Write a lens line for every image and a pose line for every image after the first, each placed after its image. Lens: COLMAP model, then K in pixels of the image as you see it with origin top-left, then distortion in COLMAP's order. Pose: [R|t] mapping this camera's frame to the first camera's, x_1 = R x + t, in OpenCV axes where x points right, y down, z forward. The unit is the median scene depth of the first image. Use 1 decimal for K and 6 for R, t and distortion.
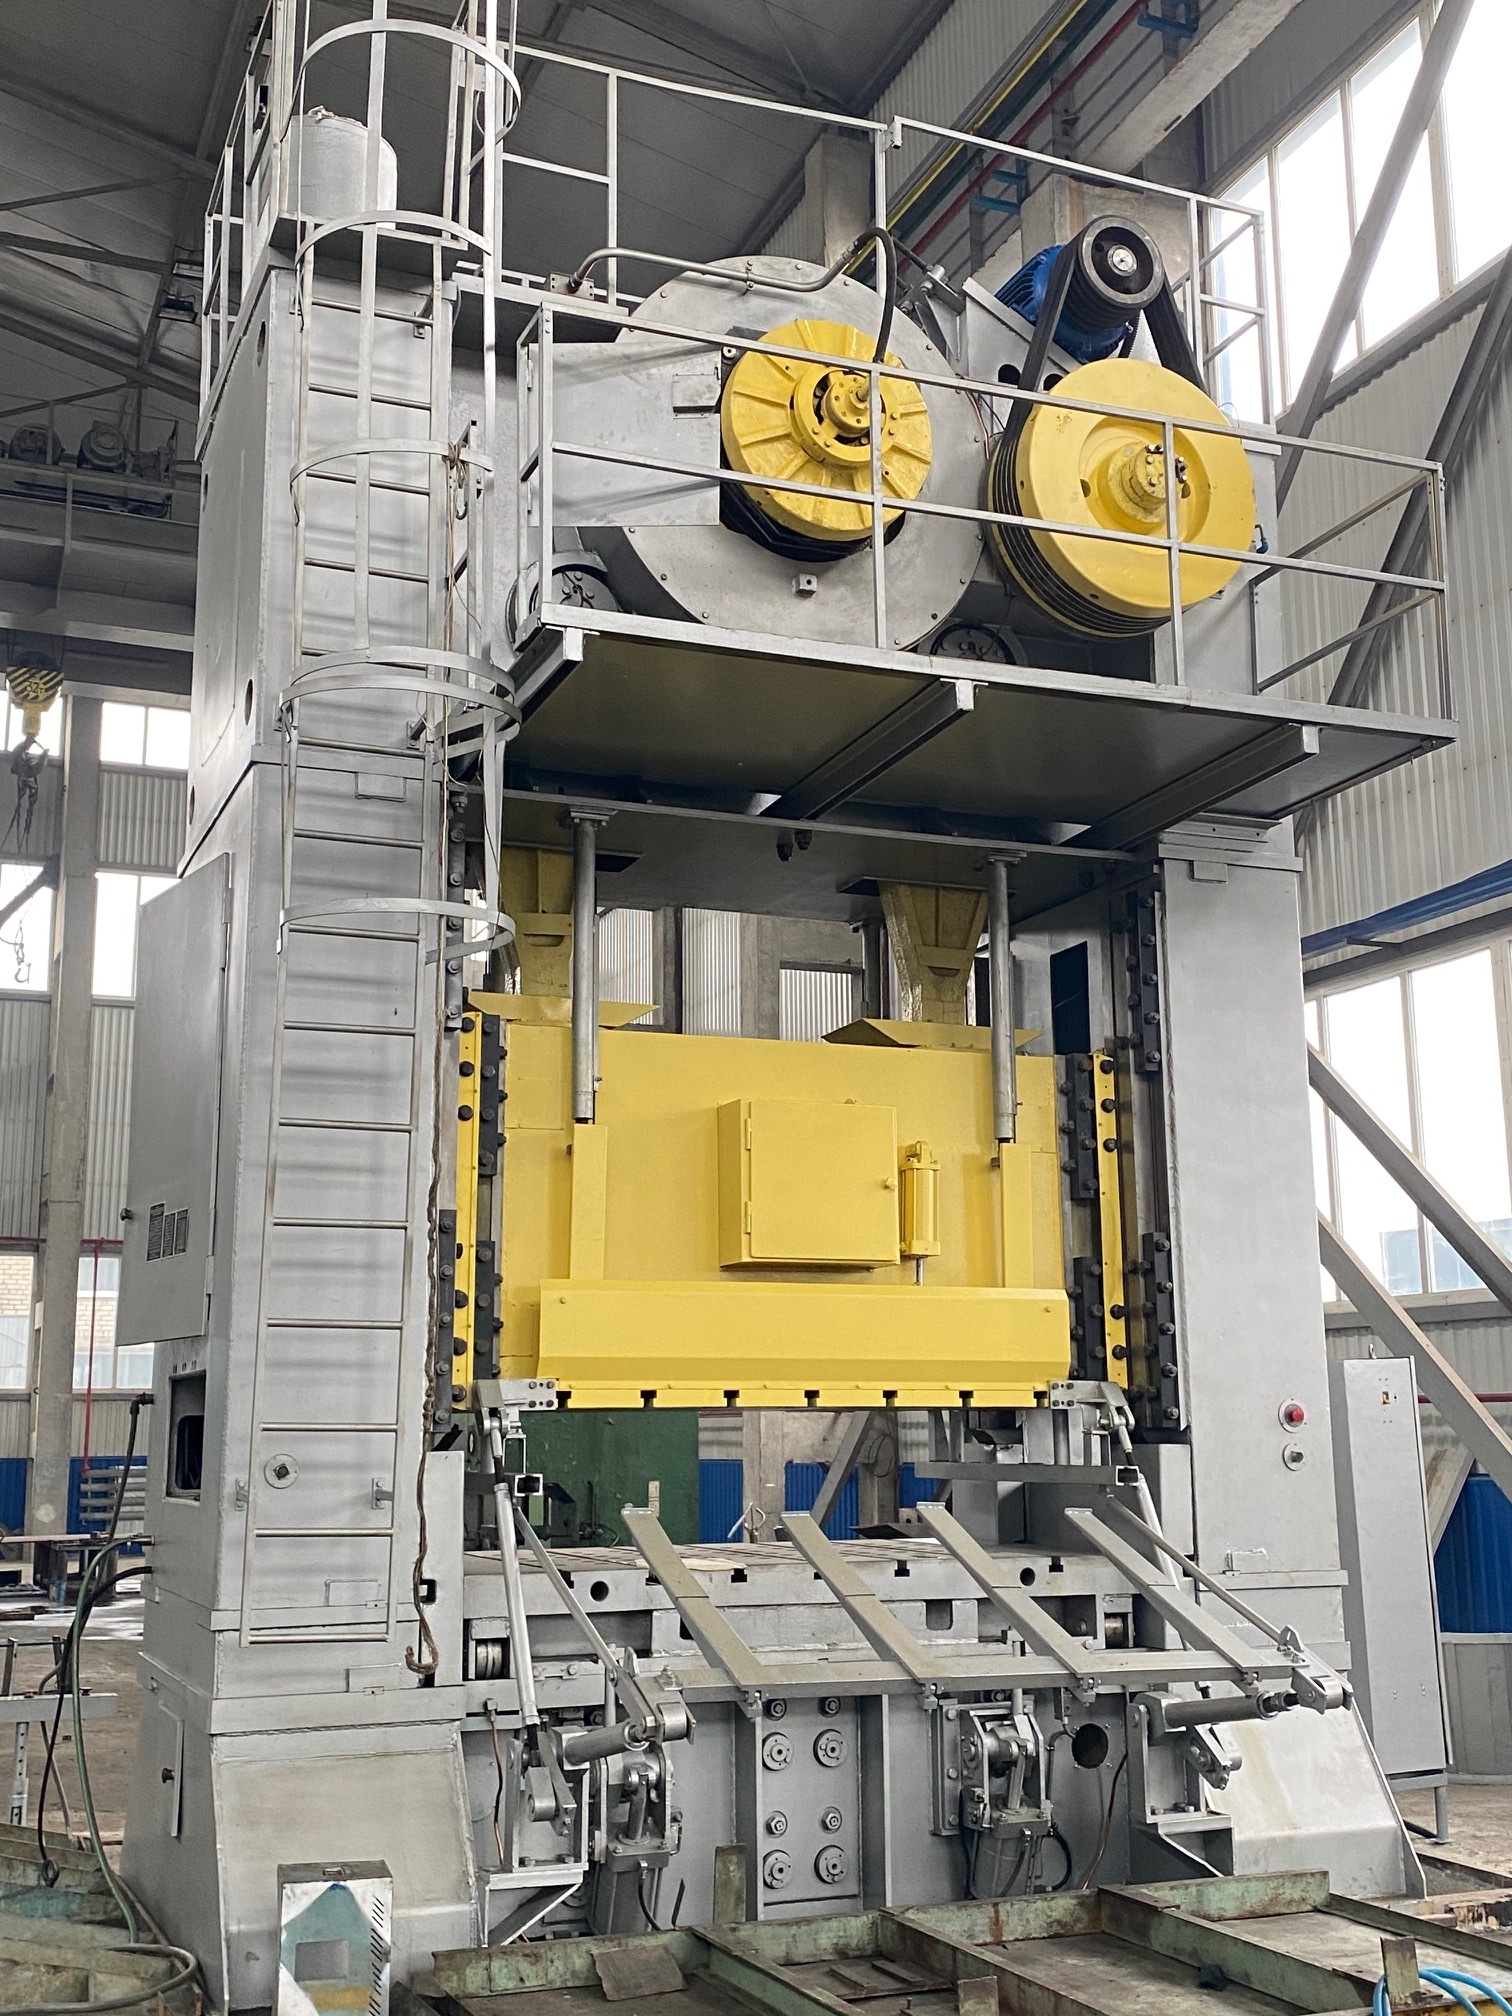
lens RADIAL K [[2247.8, 0, 756.0], [0, 2247.8, 1008.0], [0, 0, 1]] dist [0.105593, 0.000367]
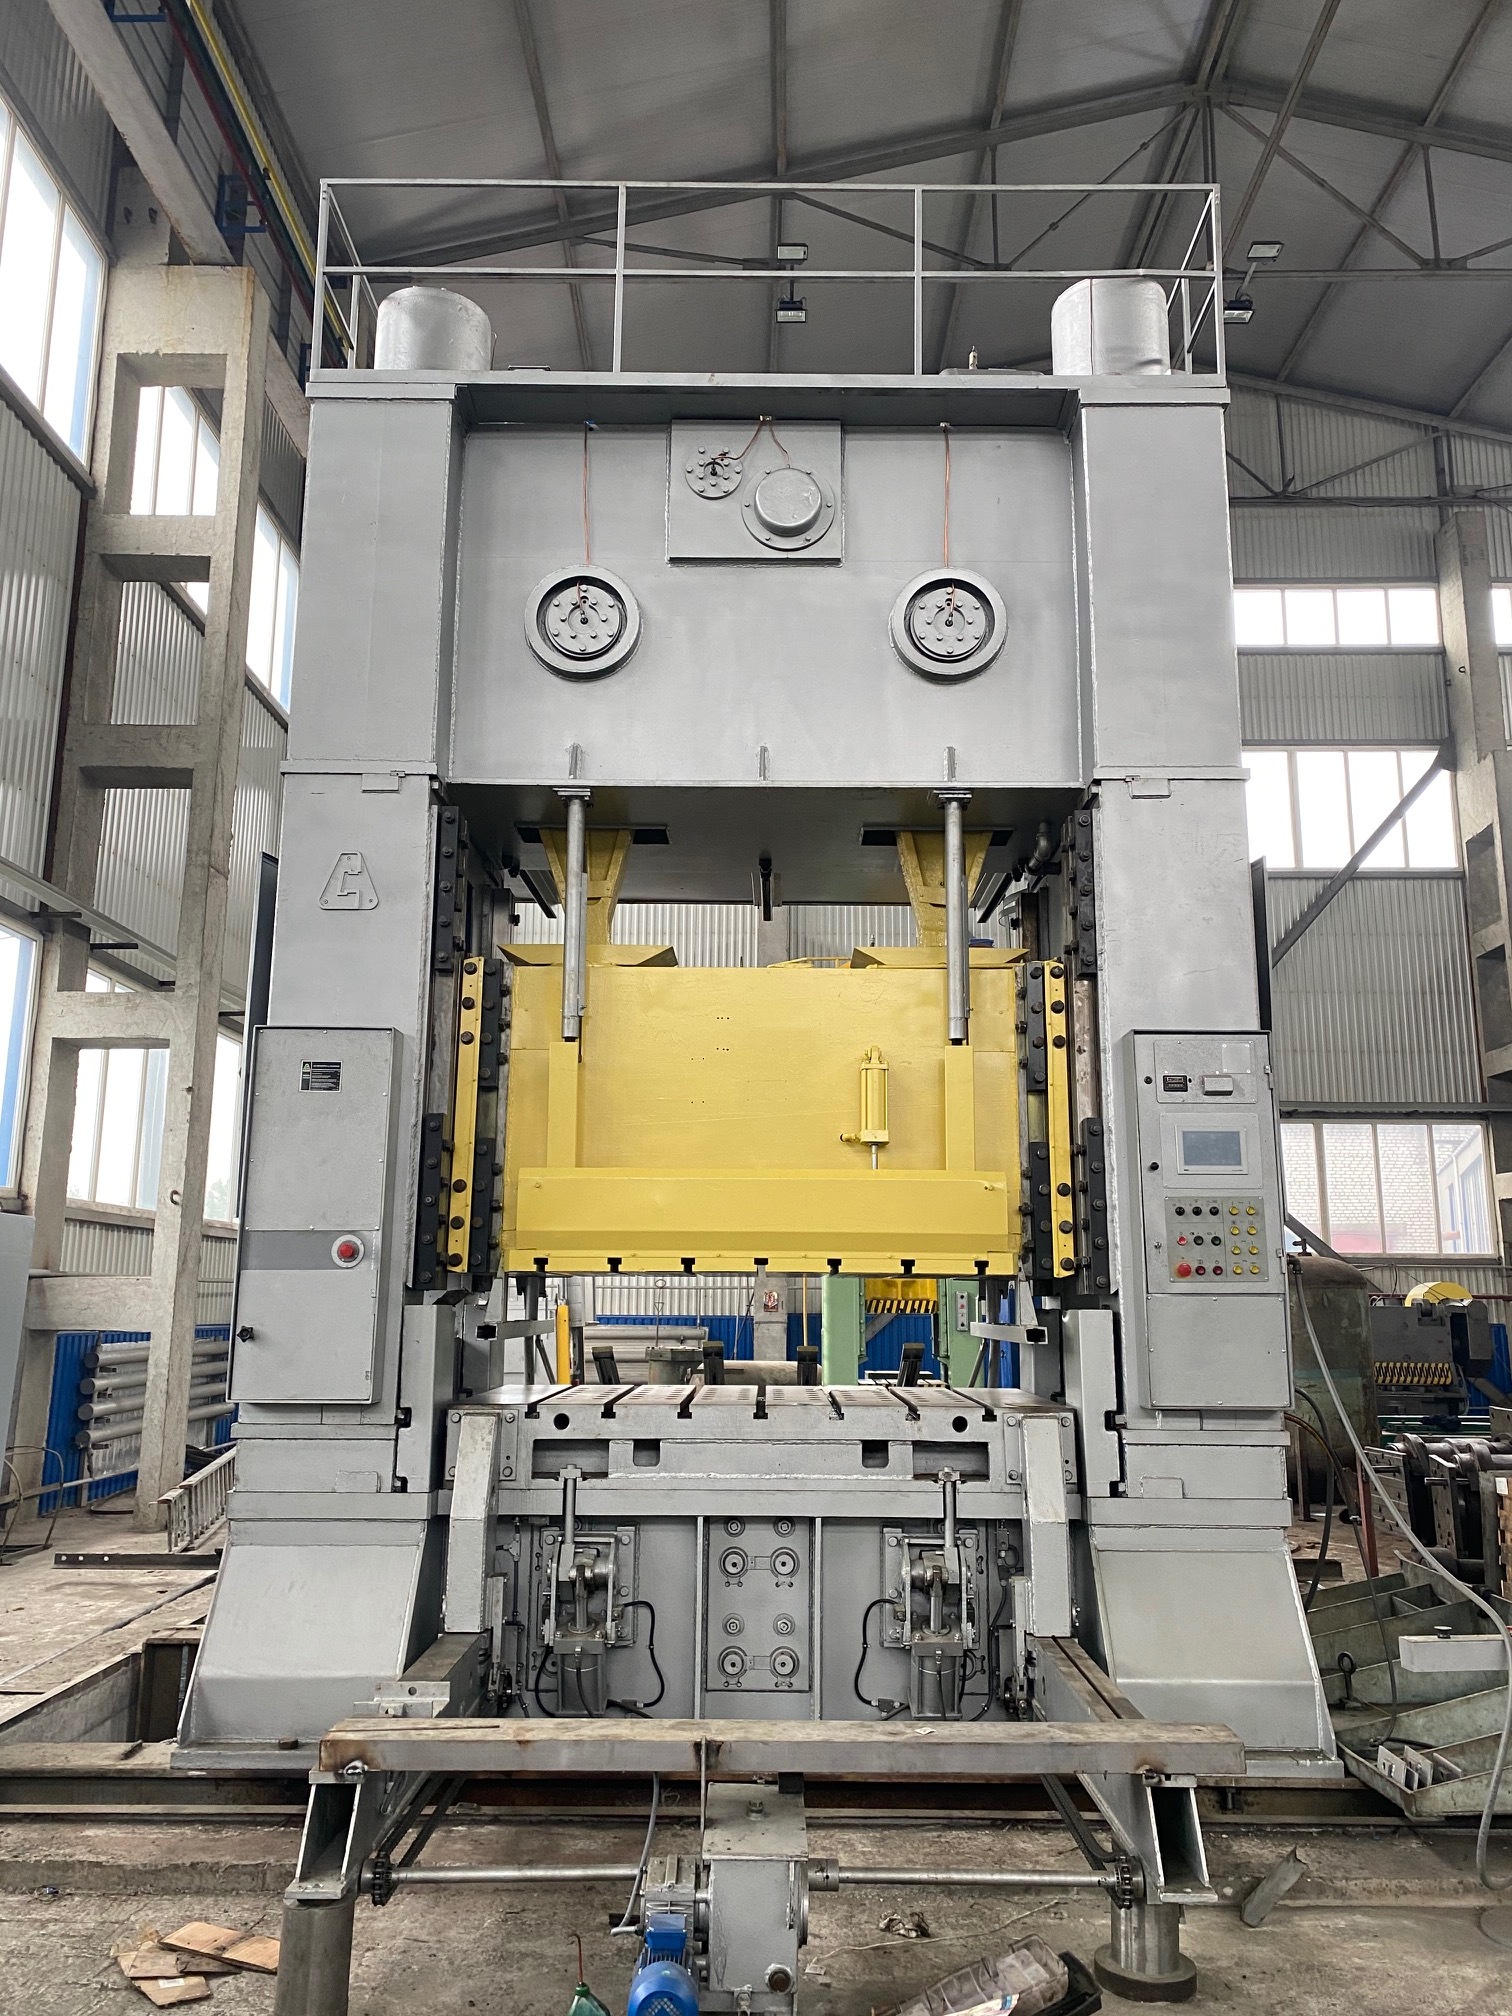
lens RADIAL K [[1508.8, 0, 756.0], [0, 1508.8, 1008.0], [0, 0, 1]] dist [0.086188, -0.113326]
pose [[0.923843, -0.059248, -0.378158, 0.330183], [0.059979, 0.998151, -0.009855, 0.046445], [0.378043, -0.013577, 0.925688, 0.268675]]
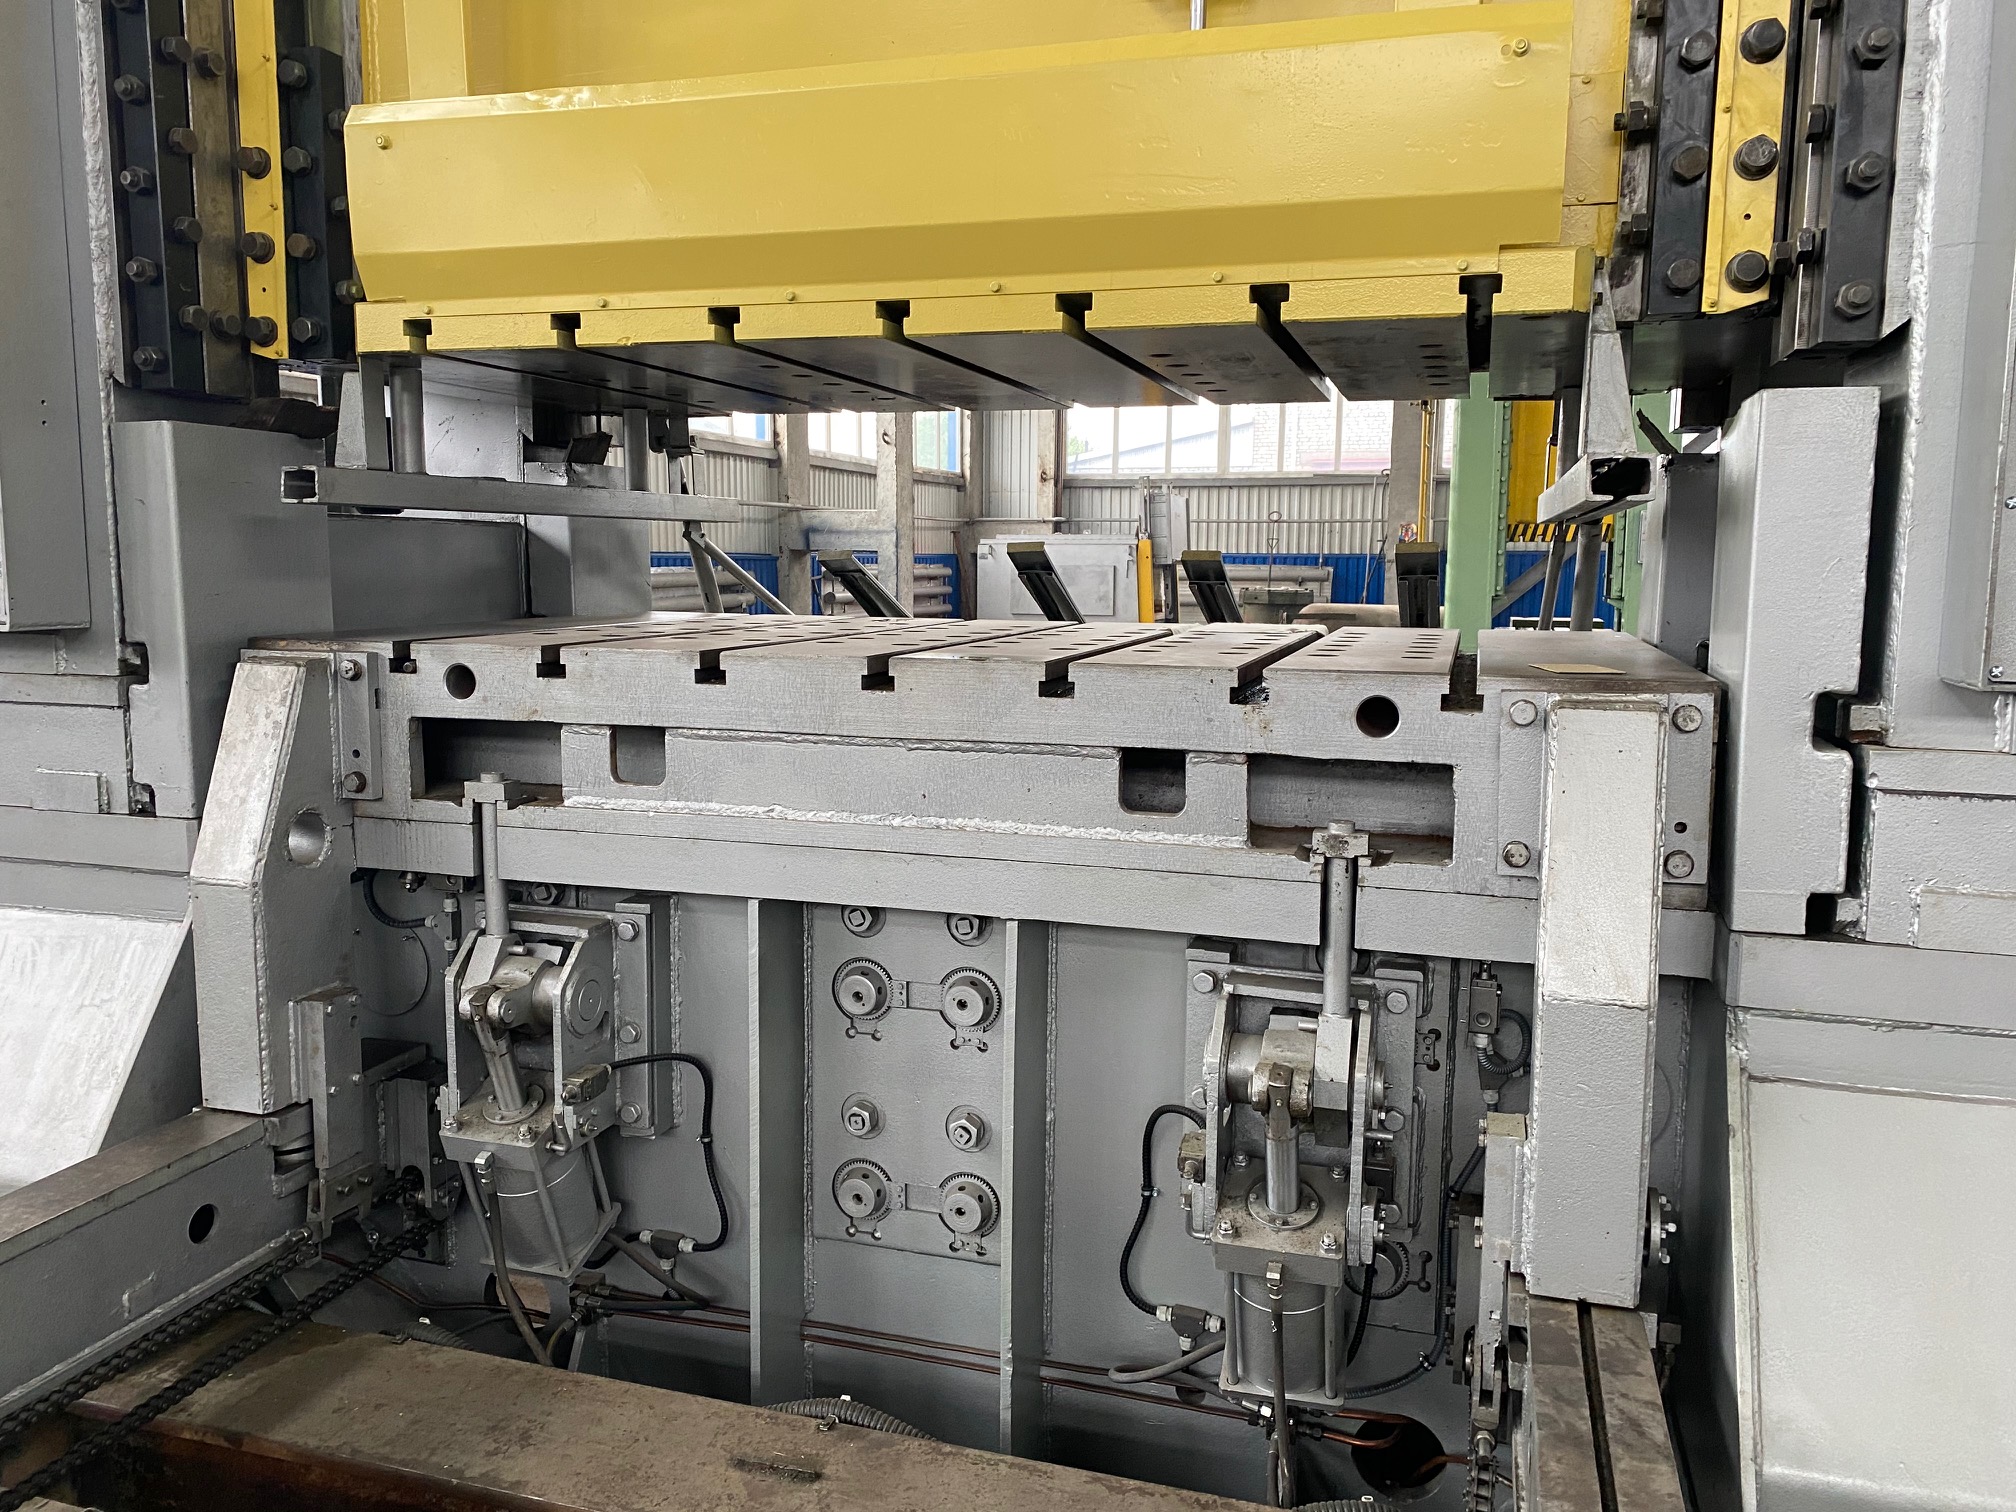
lens RADIAL K [[1508.8, 0, 1004.4], [0, 1508.8, 725.2], [0, 0, 1]] dist [0.086188, -0.113326]
pose [[0.774172, 0.085389, -0.627189, 0.247264], [0.108470, 0.958305, 0.264360, 0.173734], [0.623612, -0.272691, 0.732630, 0.762662]]
